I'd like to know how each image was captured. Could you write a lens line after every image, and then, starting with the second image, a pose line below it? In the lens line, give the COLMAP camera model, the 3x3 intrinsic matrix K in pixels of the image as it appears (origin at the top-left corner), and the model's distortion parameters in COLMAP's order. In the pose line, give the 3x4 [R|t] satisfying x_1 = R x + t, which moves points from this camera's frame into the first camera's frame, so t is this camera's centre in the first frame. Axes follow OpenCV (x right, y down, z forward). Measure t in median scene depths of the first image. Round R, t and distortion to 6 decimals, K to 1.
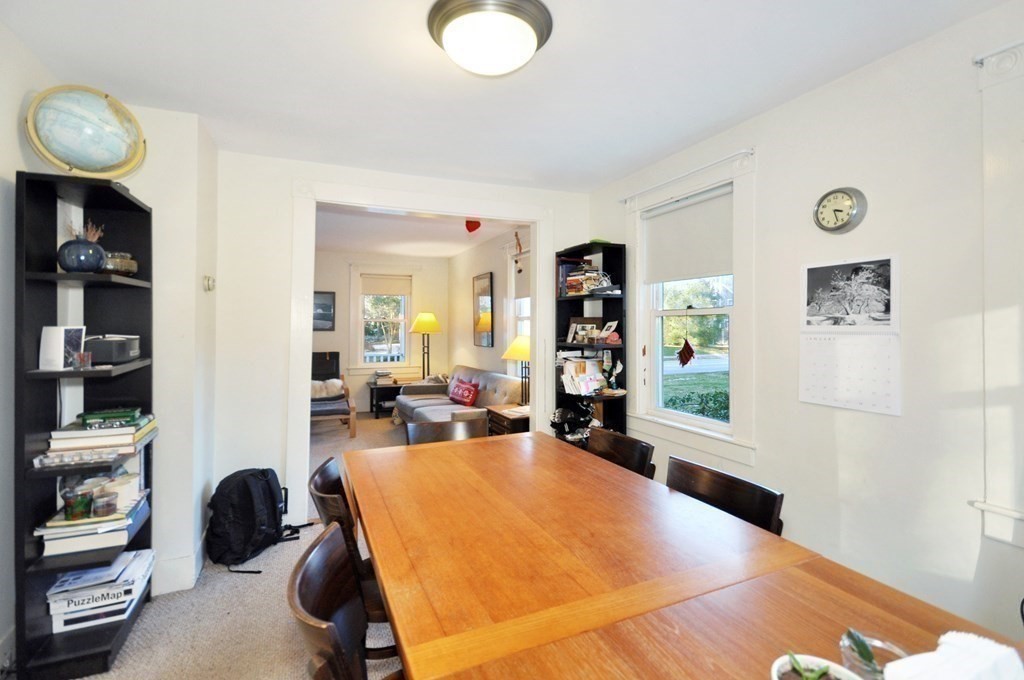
lens RADIAL K [[467.5, 0, 511.2], [0, 467.5, 322.3], [0, 0, 1]] dist [-0.001433, -0.000116]
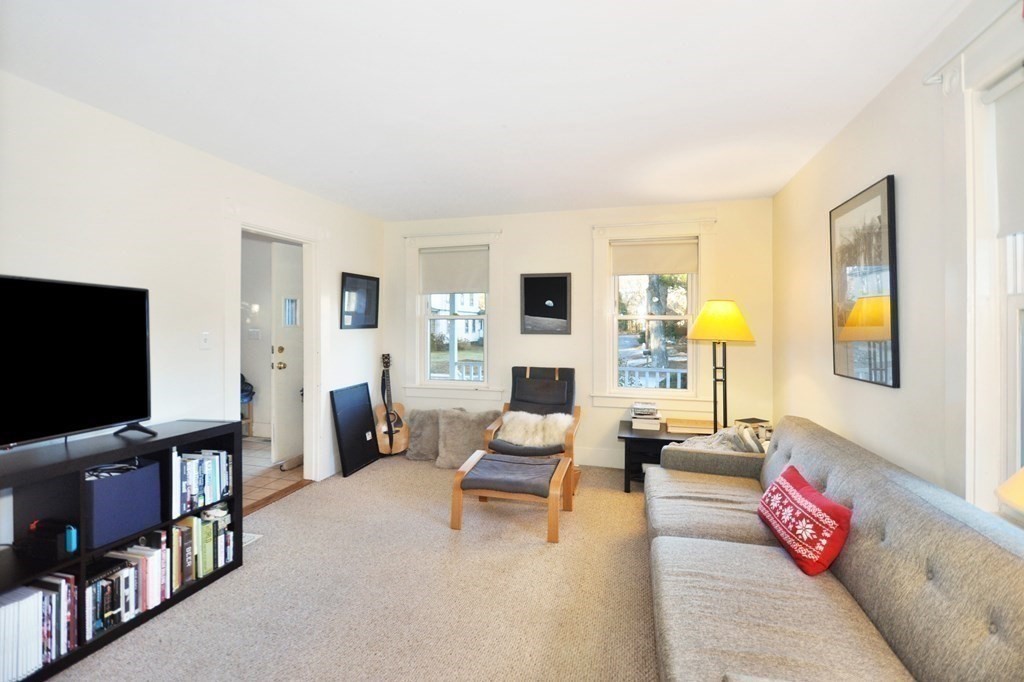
lens RADIAL K [[467.5, 0, 511.2], [0, 467.5, 323.3], [0, 0, 1]] dist [-0.001433, -0.000116]
pose [[0.771767, -0.006149, -0.635875, -0.039264], [0.008812, 0.999961, 0.001025, 0.001551], [0.635844, -0.006394, 0.771791, 0.523505]]
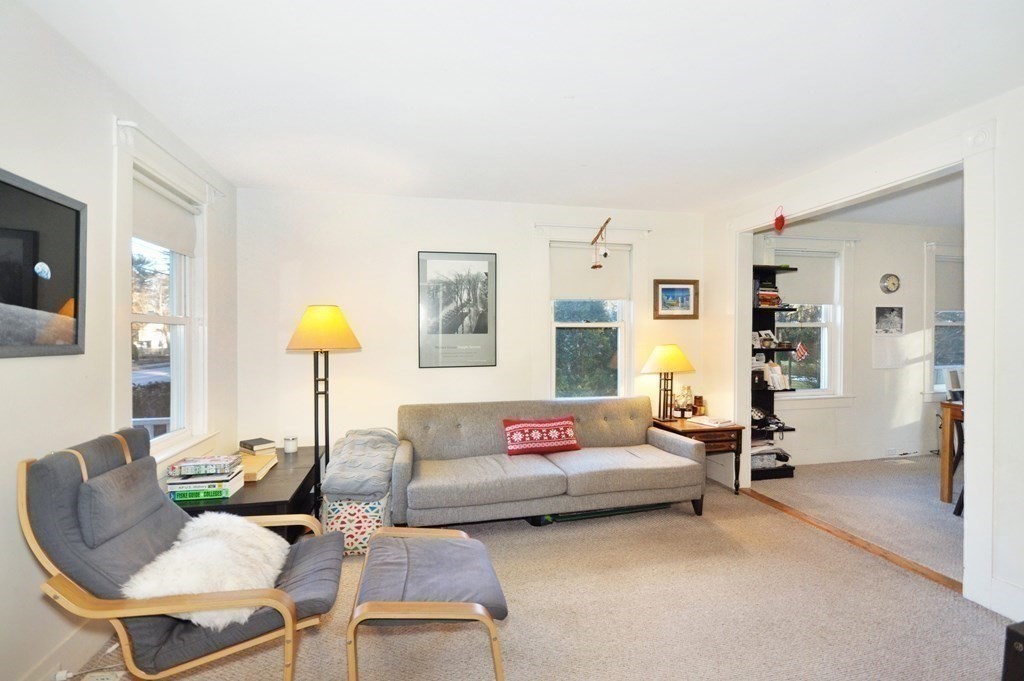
lens RADIAL K [[463.5, 0, 512.0], [0, 463.5, 340.5], [0, 0, 1]] dist [-0.000502, -0.000021]
pose [[0.201920, -0.014570, 0.979294, -0.659184], [-0.005669, 0.999855, 0.016045, 0.005636], [-0.979386, -0.008792, 0.201808, 0.809313]]
